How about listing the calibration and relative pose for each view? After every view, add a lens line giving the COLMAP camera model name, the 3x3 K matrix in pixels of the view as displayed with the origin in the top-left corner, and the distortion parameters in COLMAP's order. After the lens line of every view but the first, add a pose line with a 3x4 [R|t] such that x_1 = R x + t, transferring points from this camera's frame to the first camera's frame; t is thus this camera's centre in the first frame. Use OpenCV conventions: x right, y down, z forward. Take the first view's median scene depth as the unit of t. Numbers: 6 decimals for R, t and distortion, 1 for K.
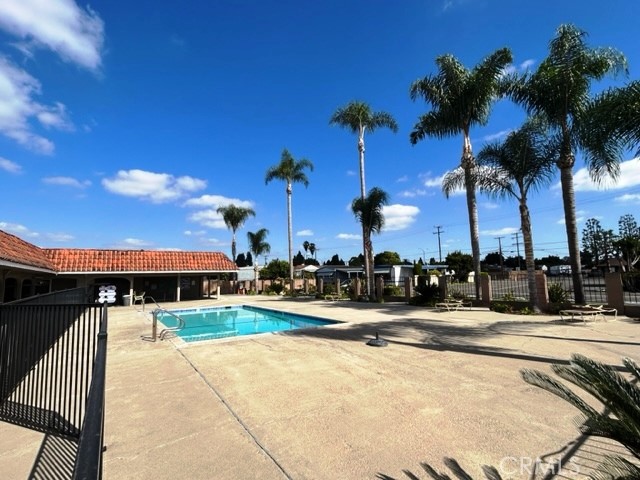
lens RADIAL K [[309.4, 0, 317.5], [0, 309.4, 242.3], [0, 0, 1]] dist [-0.005976, -0.000020]
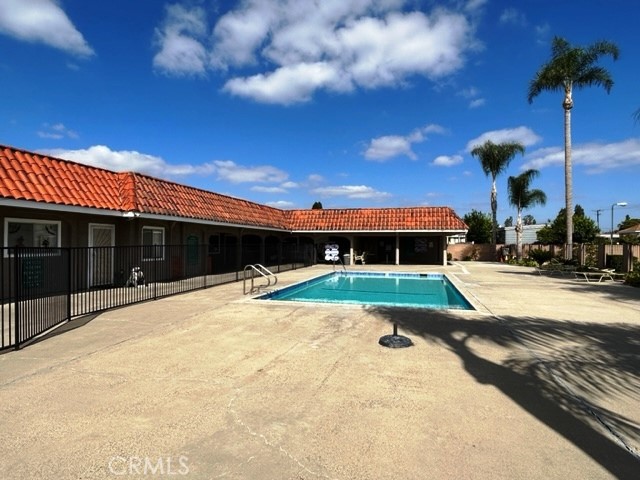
lens RADIAL K [[376.5, 0, 320.4], [0, 376.5, 242.0], [0, 0, 1]] dist [0.004085, 0.002391]
pose [[0.677102, 0.026490, -0.735413, 0.206993], [0.060917, 0.993904, 0.091888, 0.015047], [0.733364, -0.107017, 0.671361, 0.126823]]
